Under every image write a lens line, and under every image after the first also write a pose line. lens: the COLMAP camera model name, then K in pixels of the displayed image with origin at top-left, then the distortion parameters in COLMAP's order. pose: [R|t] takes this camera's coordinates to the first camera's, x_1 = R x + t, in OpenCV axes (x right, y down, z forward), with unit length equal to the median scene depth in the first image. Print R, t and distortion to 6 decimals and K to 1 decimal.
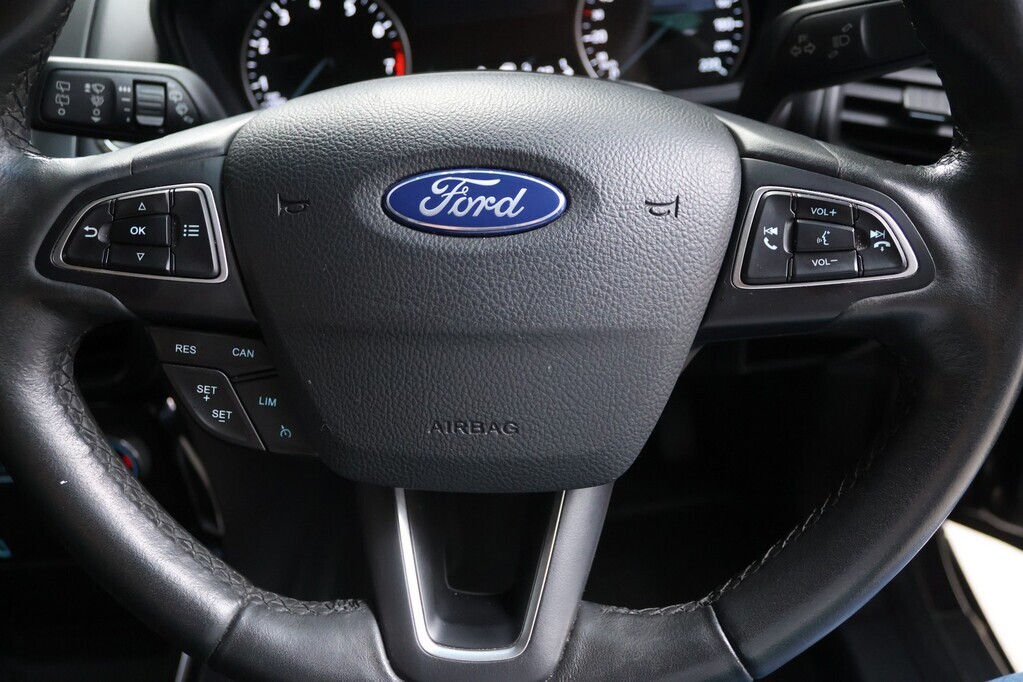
lens RADIAL K [[845.4, 0, 509.5], [0, 845.4, 341.8], [0, 0, 1]] dist [-0.063889, 0.006294]
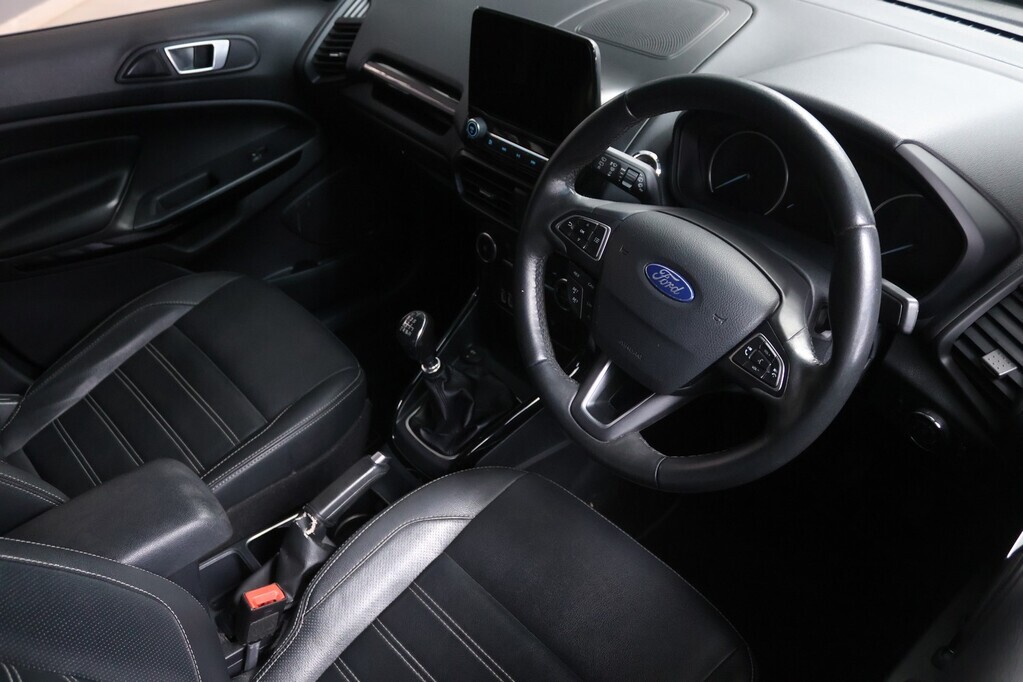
lens RADIAL K [[845.4, 0, 510.6], [0, 845.4, 338.4], [0, 0, 1]] dist [-0.063889, 0.006294]
pose [[0.664332, 0.542692, -0.513953, 1.087132], [-0.483587, 0.836386, 0.258073, -0.450620], [0.569918, 0.077095, 0.818077, -1.502840]]
